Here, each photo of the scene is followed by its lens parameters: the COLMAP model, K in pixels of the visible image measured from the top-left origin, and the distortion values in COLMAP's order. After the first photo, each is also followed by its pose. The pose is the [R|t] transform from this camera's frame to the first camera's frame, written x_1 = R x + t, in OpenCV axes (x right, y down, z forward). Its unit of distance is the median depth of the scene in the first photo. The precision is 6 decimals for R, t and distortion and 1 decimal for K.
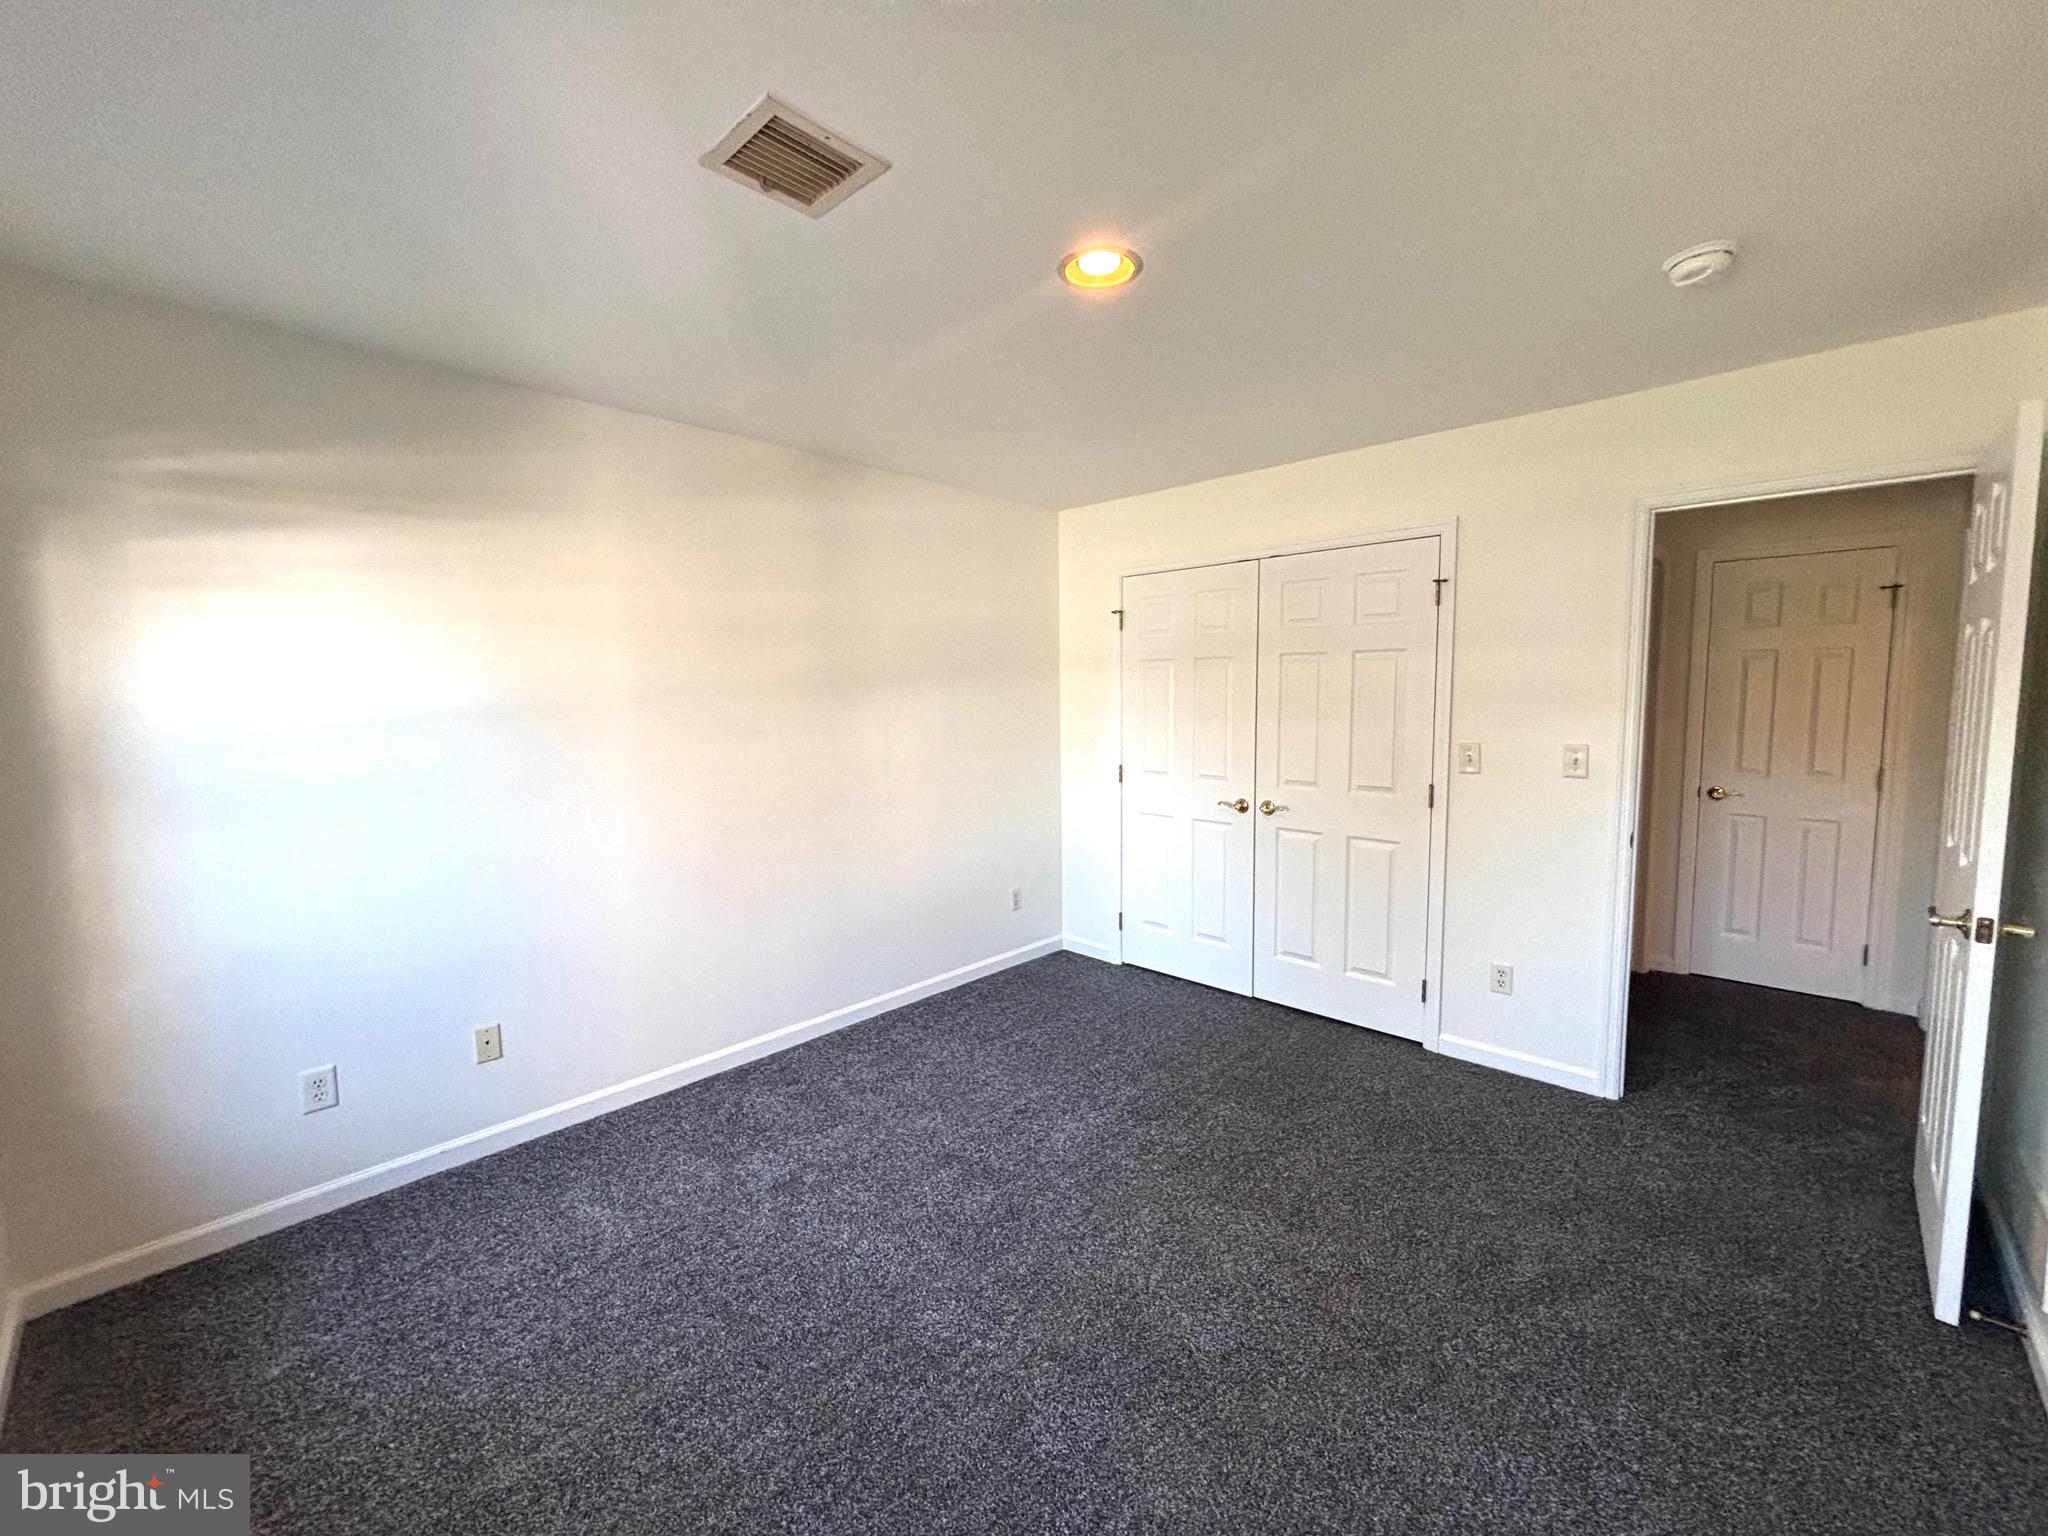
lens RADIAL K [[824.9, 0, 1026.3], [0, 824.9, 764.0], [0, 0, 1]] dist [-0.000448, -0.000087]
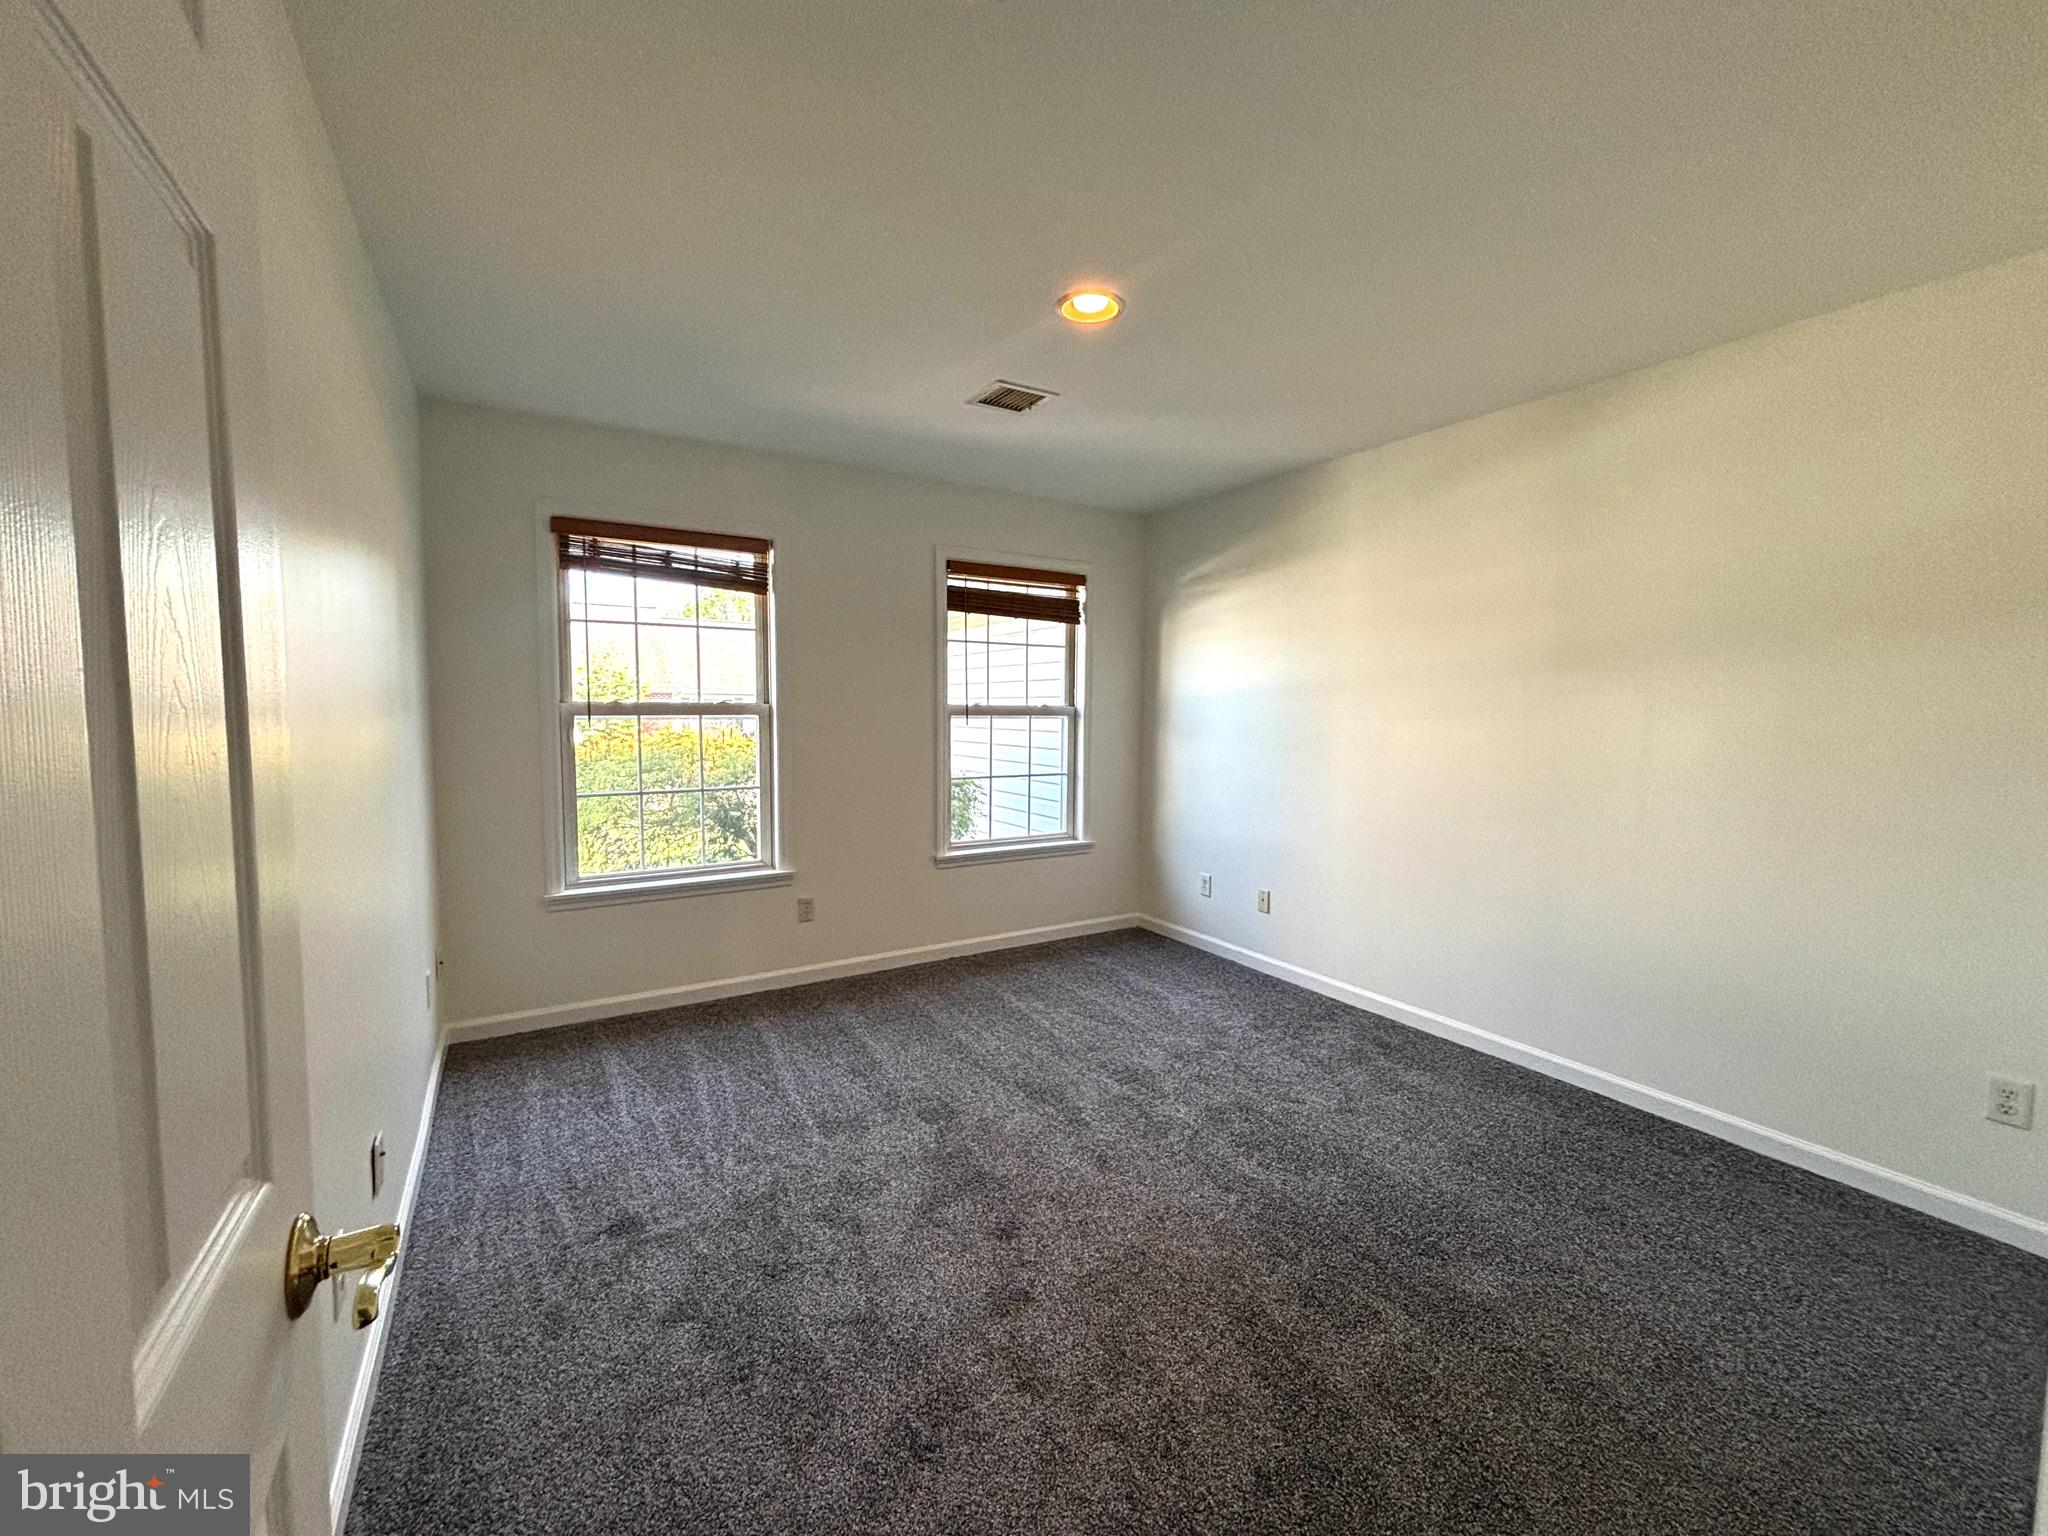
lens RADIAL K [[824.9, 0, 1026.3], [0, 824.9, 764.0], [0, 0, 1]] dist [-0.000448, -0.000087]
pose [[-0.271833, 0.072397, -0.959617, 1.081344], [-0.089730, 0.990915, 0.100177, -0.039812], [0.958152, 0.113338, -0.262867, 1.067190]]
